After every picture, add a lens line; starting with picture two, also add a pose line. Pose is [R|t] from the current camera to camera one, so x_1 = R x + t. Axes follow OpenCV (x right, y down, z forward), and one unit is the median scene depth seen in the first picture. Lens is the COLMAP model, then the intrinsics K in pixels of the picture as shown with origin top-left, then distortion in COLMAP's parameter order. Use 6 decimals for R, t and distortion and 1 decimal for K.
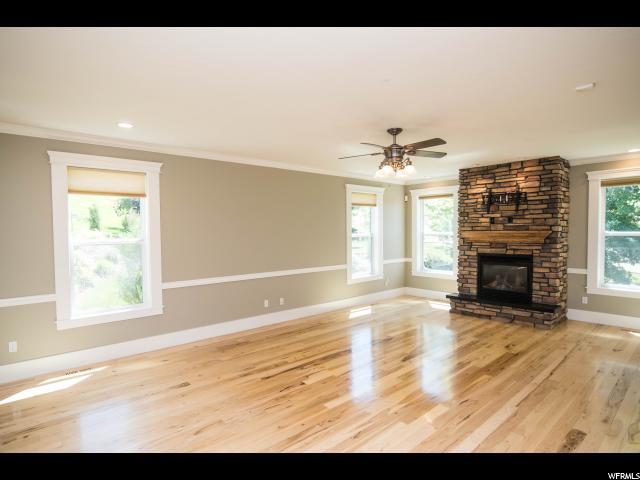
lens RADIAL K [[352.3, 0, 313.8], [0, 352.3, 243.4], [0, 0, 1]] dist [-0.021449, -0.000896]
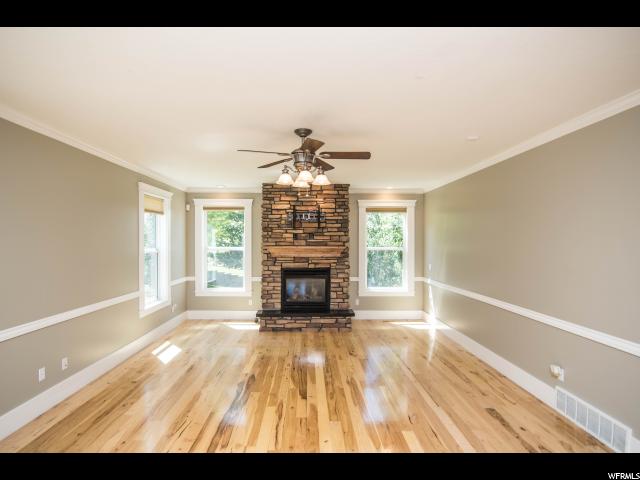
lens RADIAL K [[352.3, 0, 313.8], [0, 352.3, 243.4], [0, 0, 1]] dist [-0.021449, -0.000896]
pose [[0.642553, 0.008049, 0.766199, -0.273303], [0.018327, 0.999497, -0.025869, -0.016365], [-0.766022, 0.030664, 0.642083, 0.289715]]
